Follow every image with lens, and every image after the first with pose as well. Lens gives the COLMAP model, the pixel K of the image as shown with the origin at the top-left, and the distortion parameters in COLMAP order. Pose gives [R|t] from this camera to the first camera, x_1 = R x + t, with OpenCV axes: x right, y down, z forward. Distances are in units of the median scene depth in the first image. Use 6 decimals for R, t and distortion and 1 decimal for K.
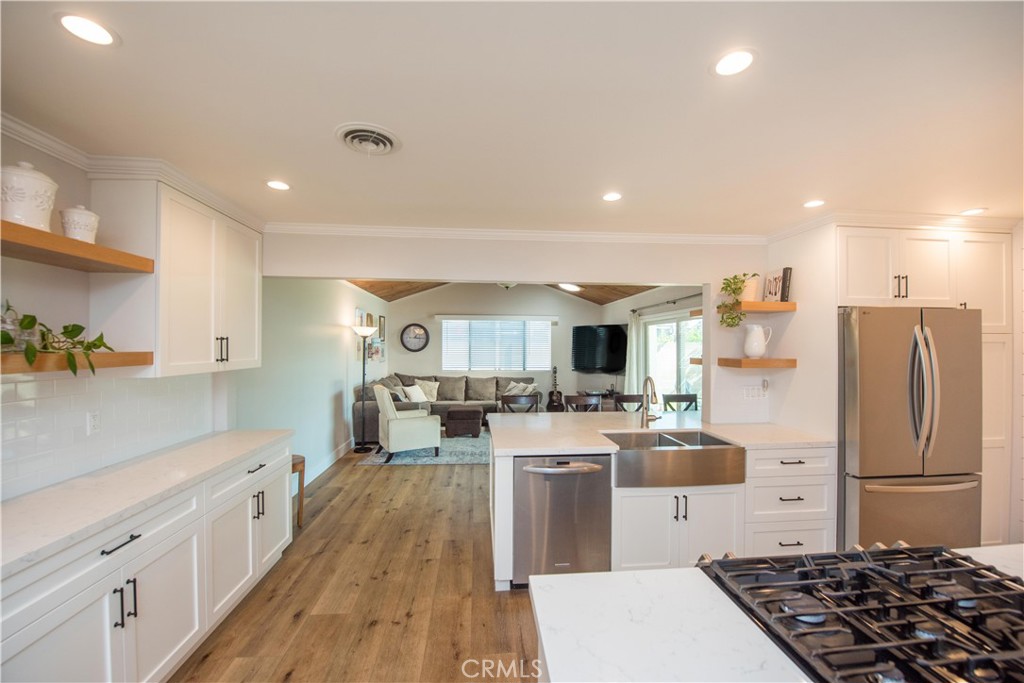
lens RADIAL K [[407.6, 0, 514.0], [0, 407.6, 344.9], [0, 0, 1]] dist [-0.015217, -0.004628]
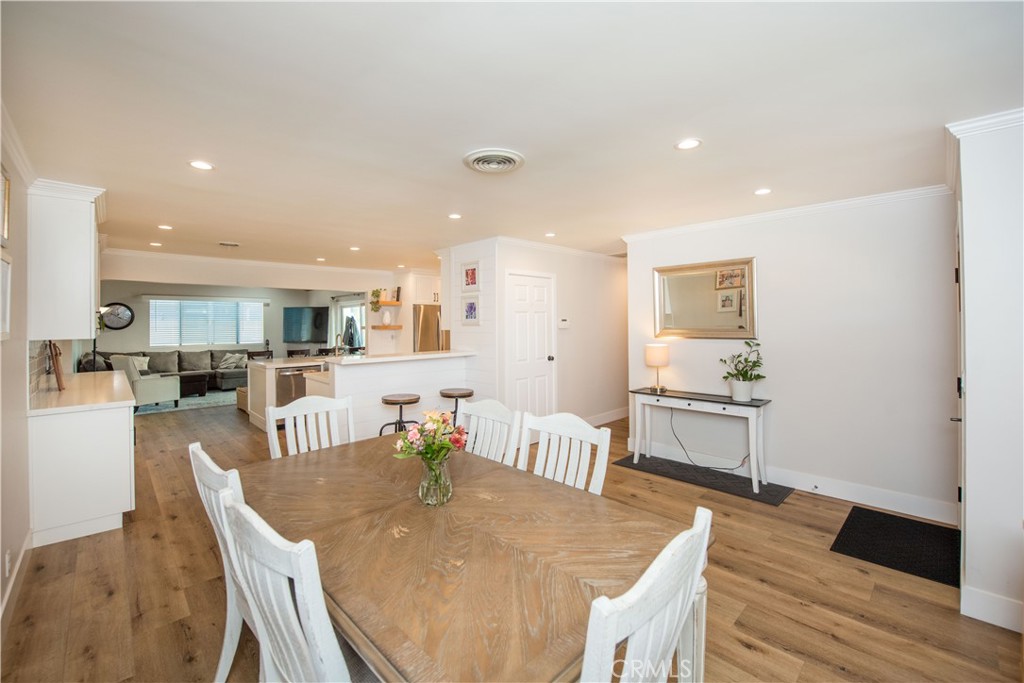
lens RADIAL K [[423.6, 0, 512.8], [0, 423.6, 326.2], [0, 0, 1]] dist [-0.009157, -0.006157]
pose [[0.777788, -0.011458, 0.628423, -0.191257], [0.008528, 0.999934, 0.007676, 0.013583], [-0.628469, -0.000611, 0.777834, -0.706470]]
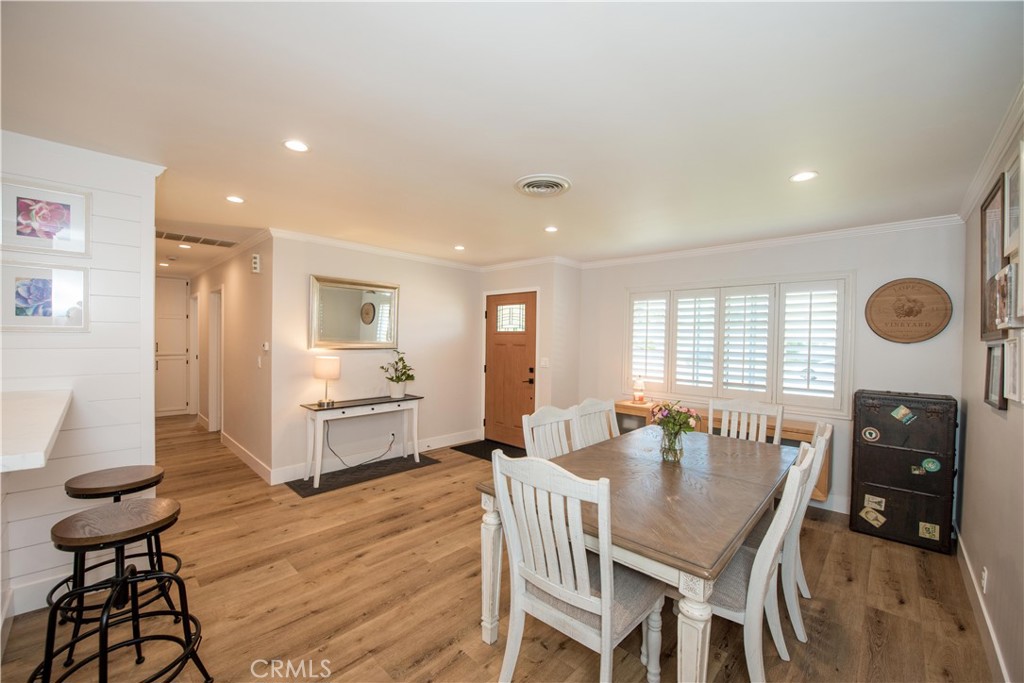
lens RADIAL K [[407.6, 0, 514.0], [0, 407.6, 344.9], [0, 0, 1]] dist [-0.015217, -0.004628]
pose [[-0.661678, -0.026536, 0.749319, -0.252119], [-0.019192, 0.999646, 0.018453, 0.014911], [-0.749543, -0.002171, -0.661952, -0.056120]]
